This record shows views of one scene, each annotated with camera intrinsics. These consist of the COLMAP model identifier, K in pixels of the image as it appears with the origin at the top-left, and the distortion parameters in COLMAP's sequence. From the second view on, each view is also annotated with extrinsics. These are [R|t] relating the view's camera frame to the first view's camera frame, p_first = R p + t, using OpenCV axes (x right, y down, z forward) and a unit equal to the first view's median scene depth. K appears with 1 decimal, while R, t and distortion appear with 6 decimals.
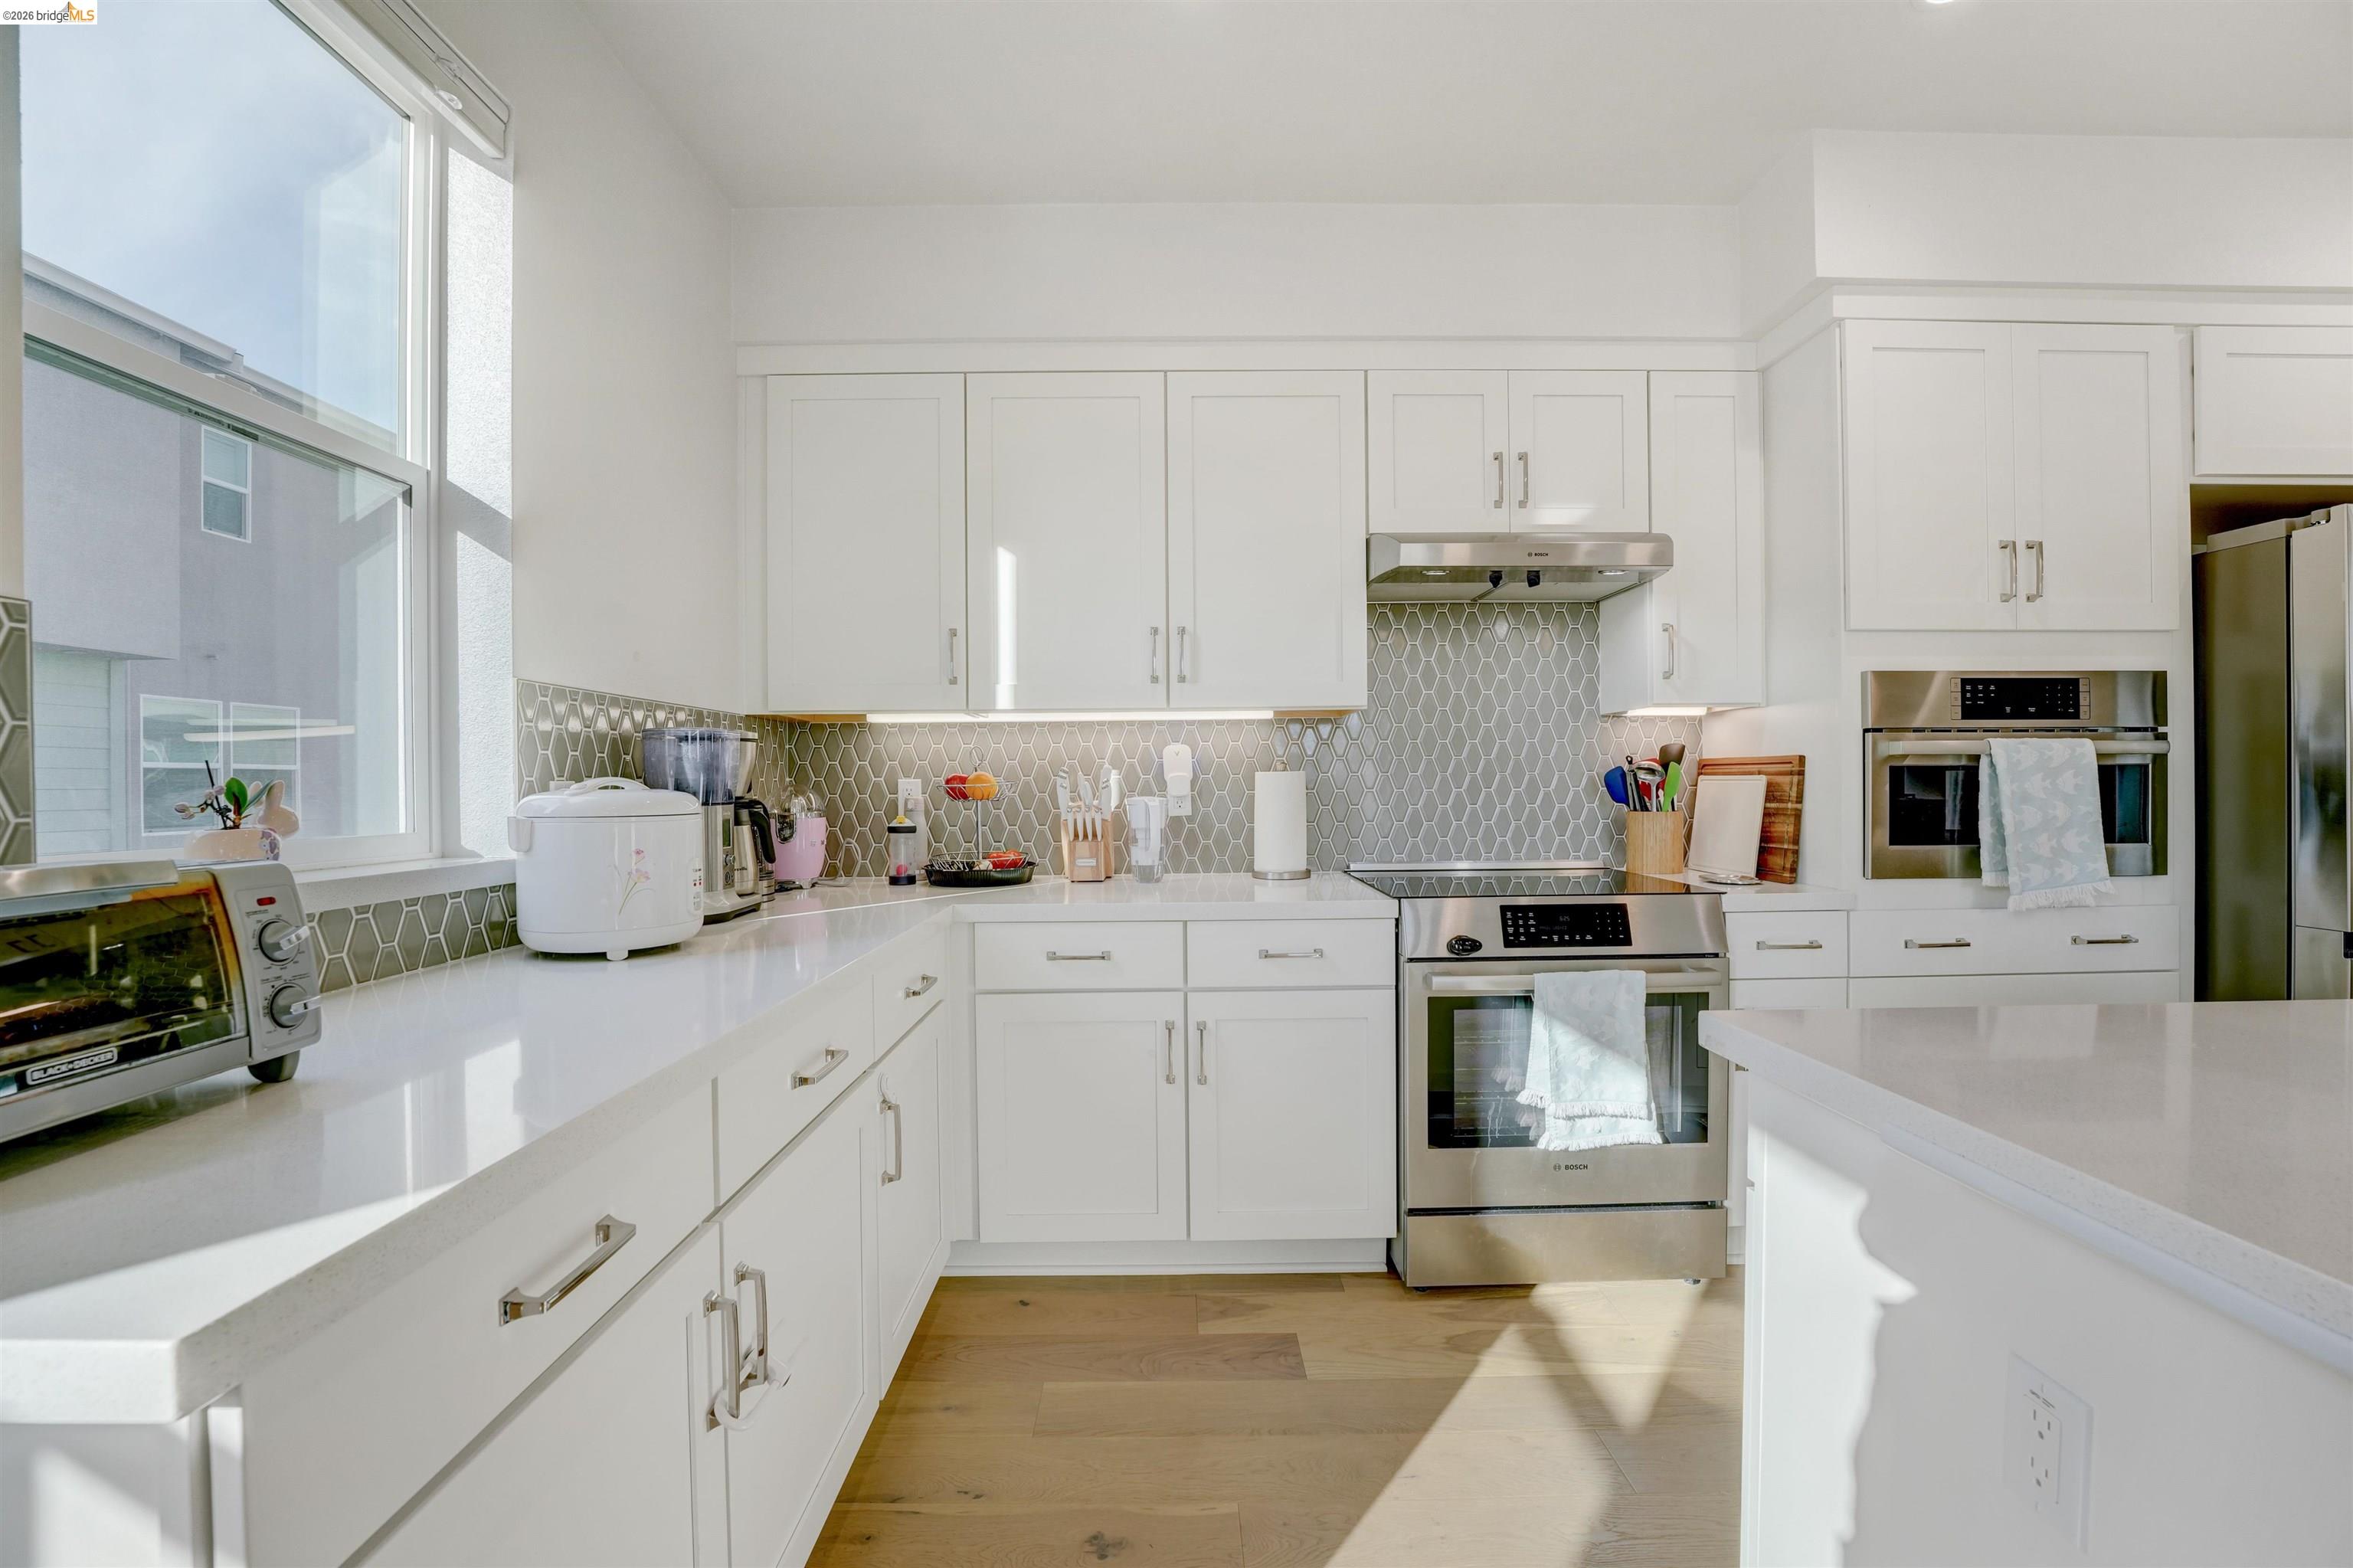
lens RADIAL K [[954.4, 0, 1169.2], [0, 954.4, 789.5], [0, 0, 1]] dist [-0.026258, 0.000387]
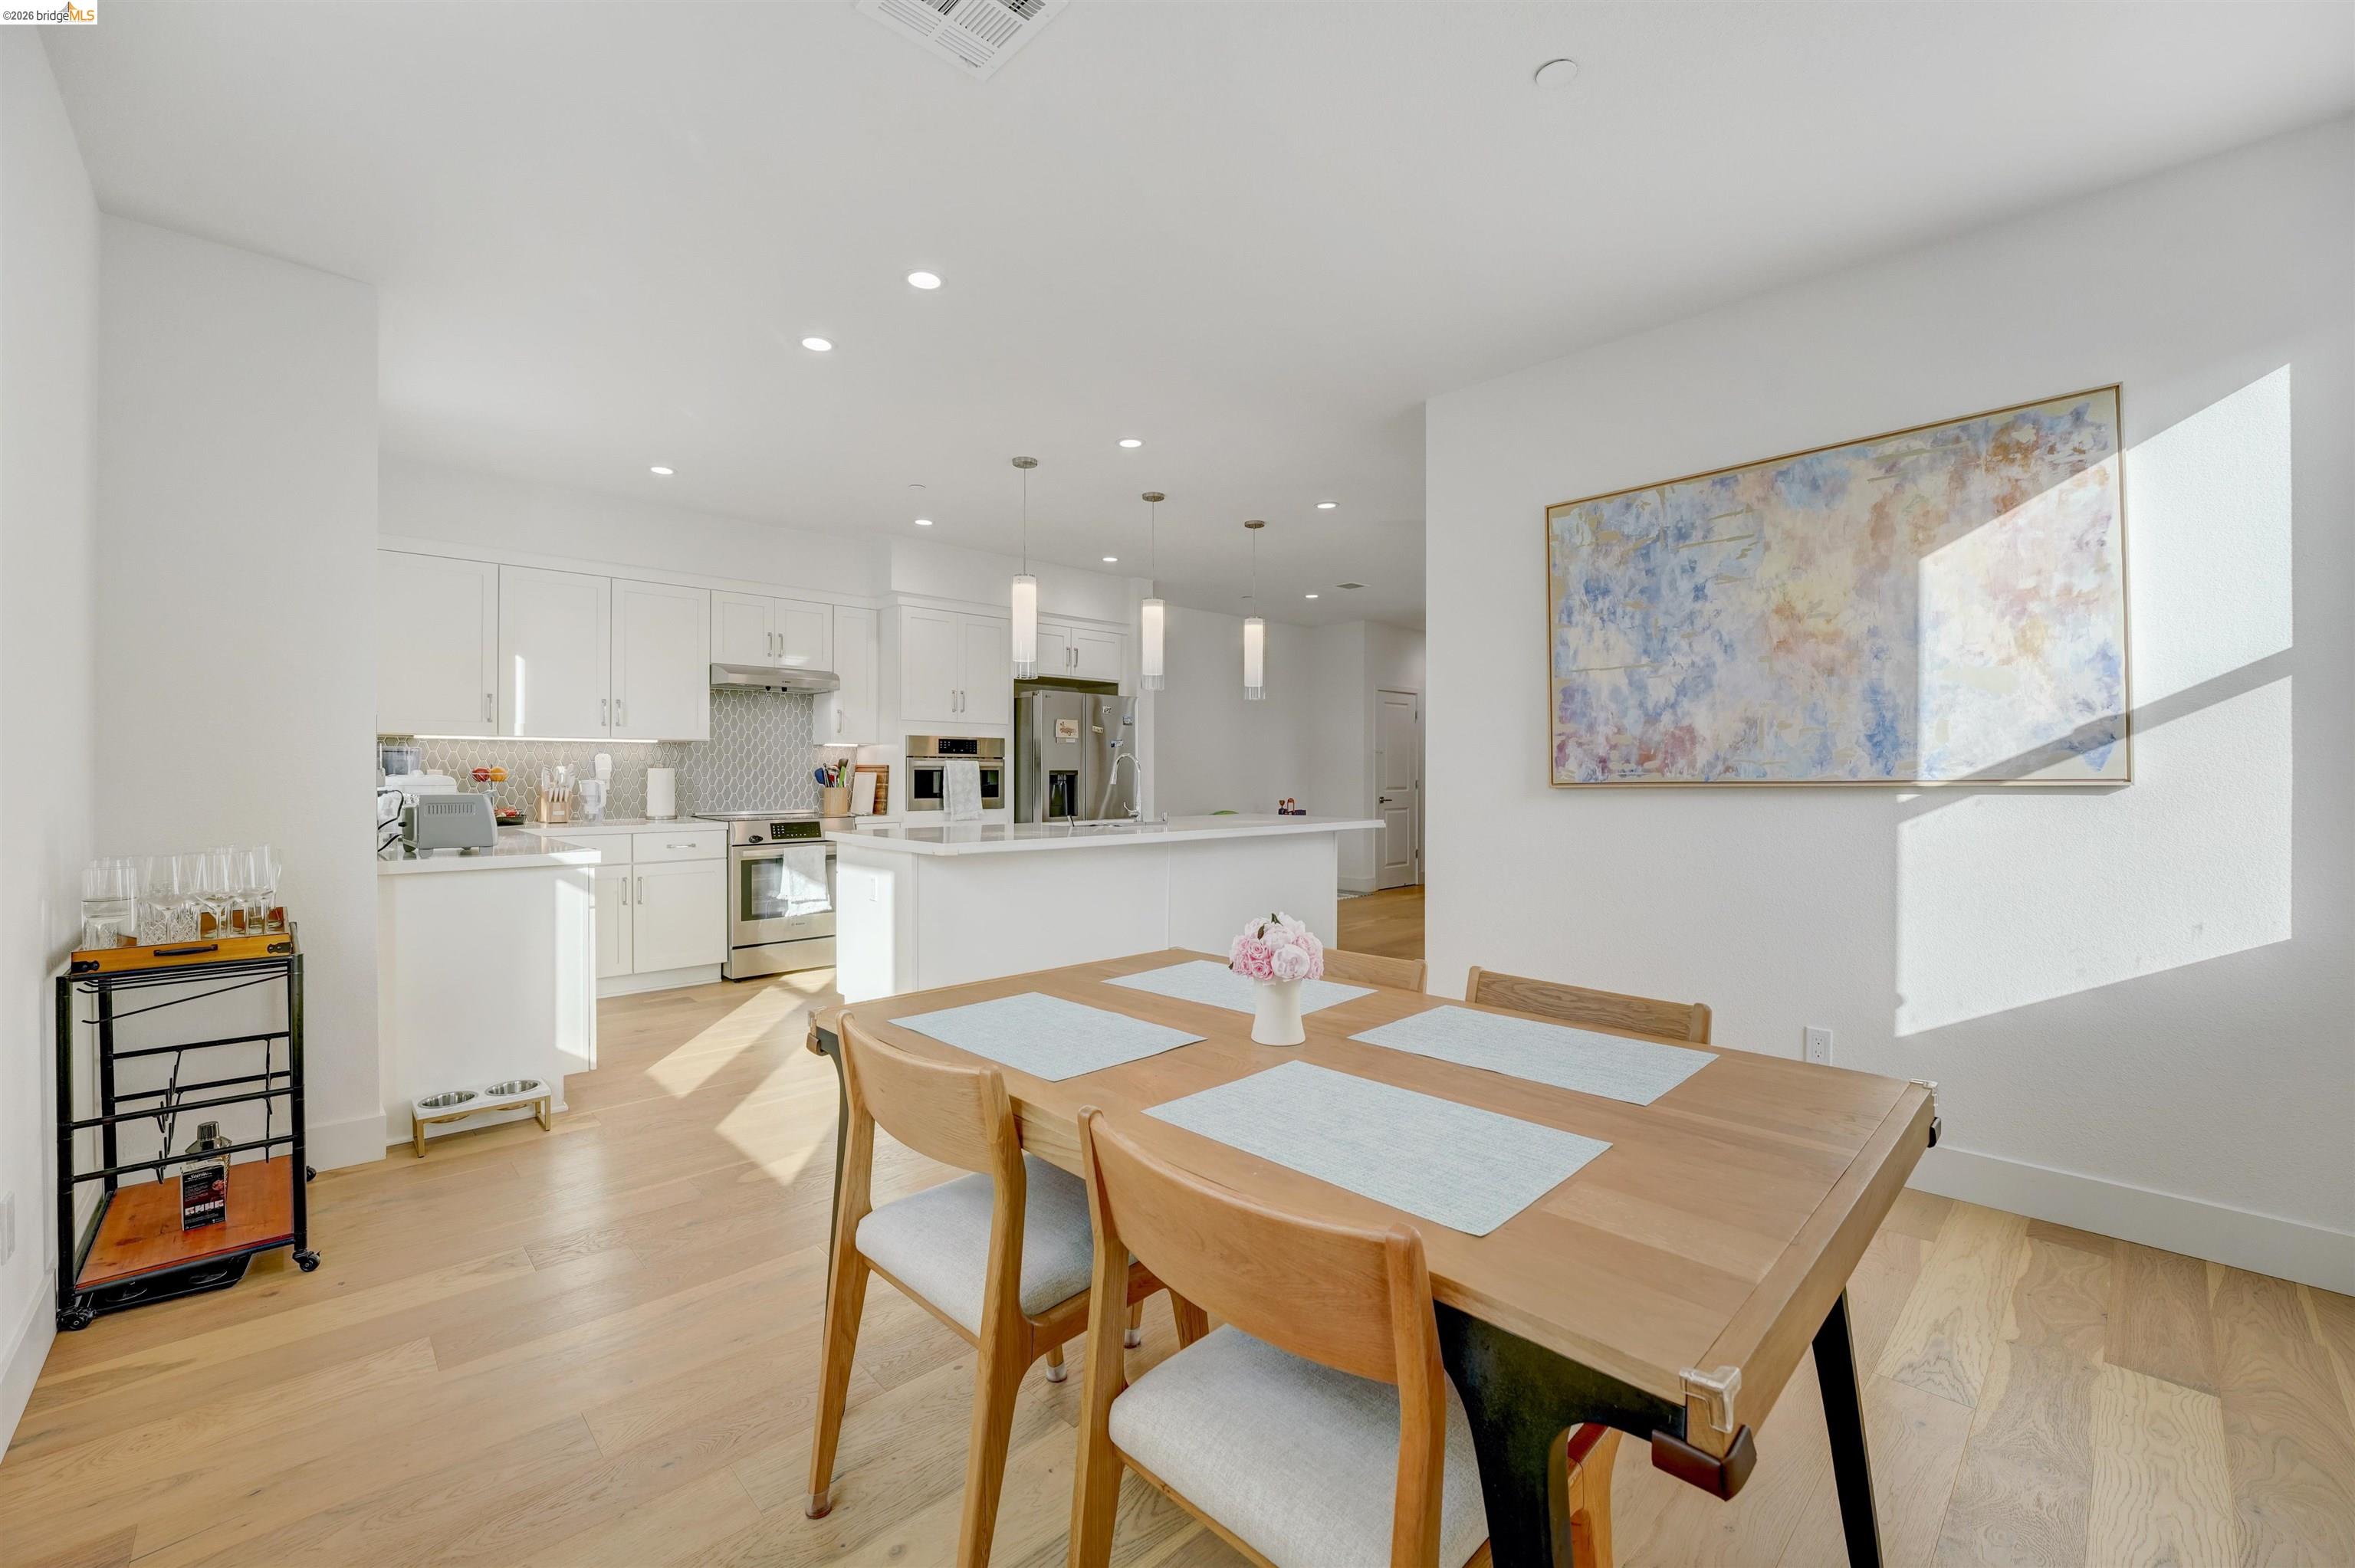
lens RADIAL K [[946.0, 0, 1177.5], [0, 946.0, 784.0], [0, 0, 1]] dist [-0.030703, 0.000075]
pose [[0.723238, 0.001919, 0.690596, -0.542531], [-0.004820, 0.999986, 0.002269, 0.006101], [-0.690582, -0.004970, 0.723237, -1.418486]]
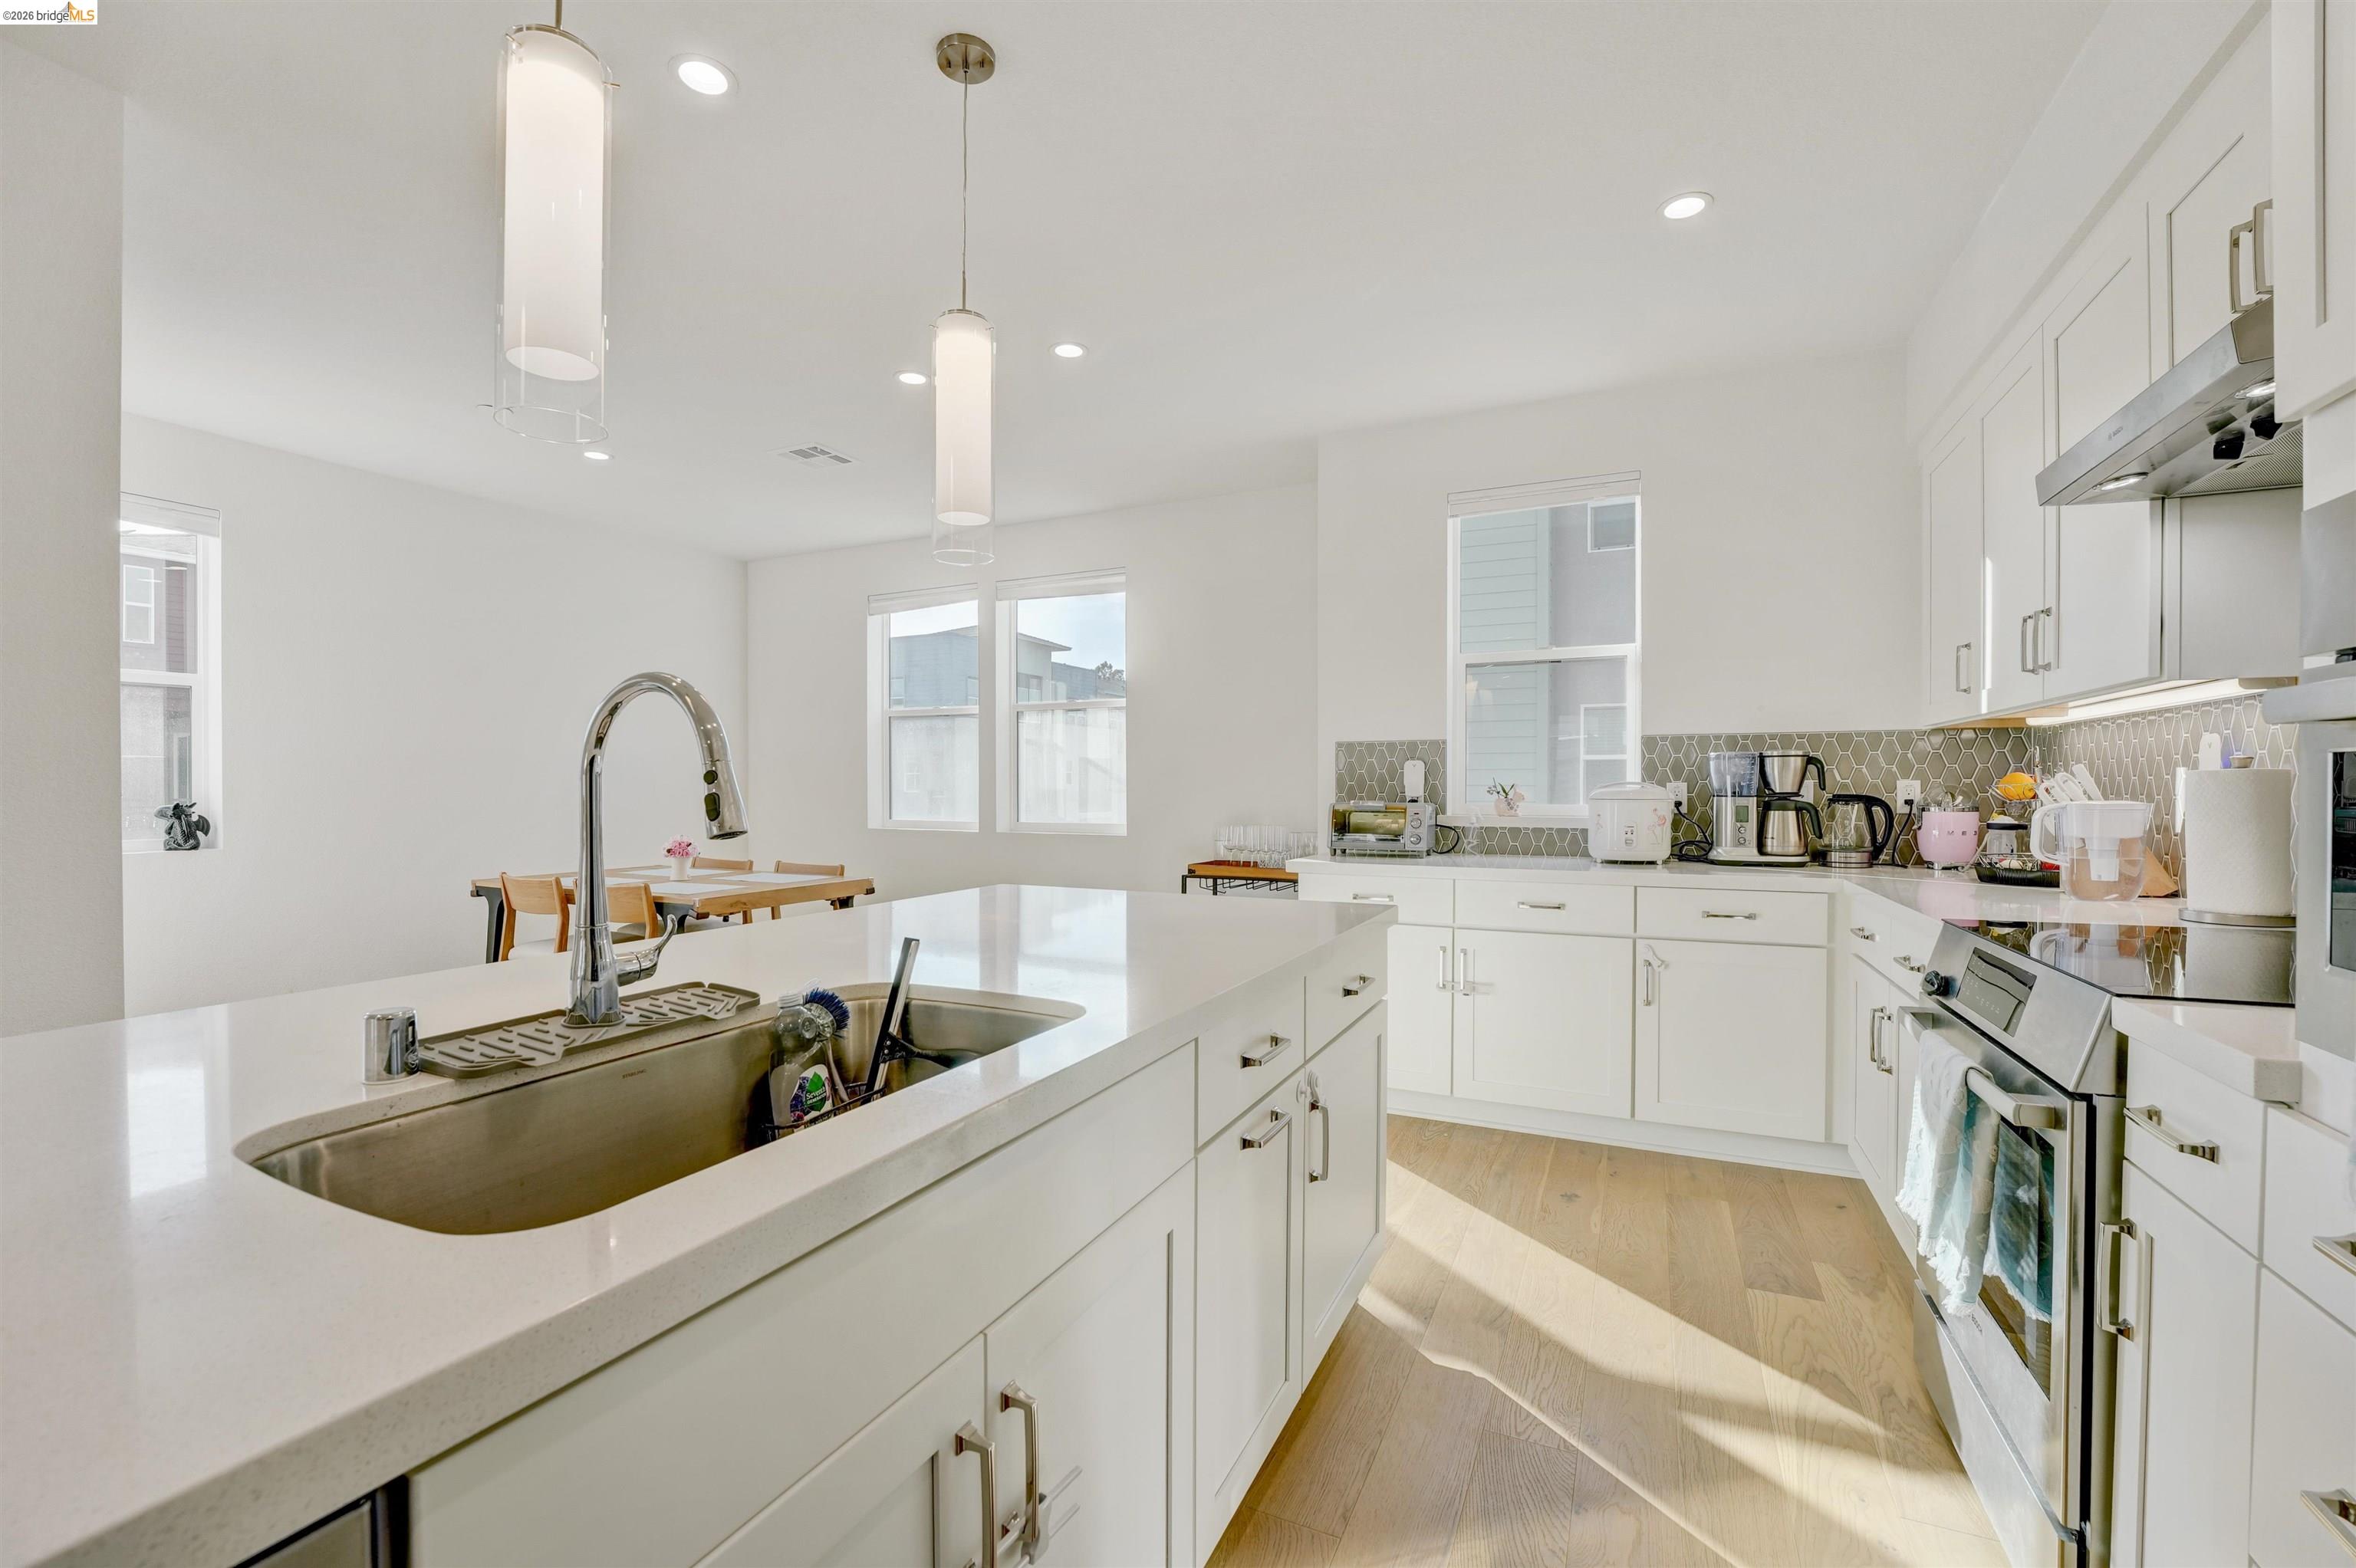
lens RADIAL K [[961.5, 0, 1172.7], [0, 961.5, 805.7], [0, 0, 1]] dist [-0.028407, 0.000454]
pose [[-0.446482, 0.025845, -0.894419, 1.192059], [0.001960, 0.999609, 0.027906, -0.014025], [0.894790, 0.010707, -0.446358, 0.689227]]
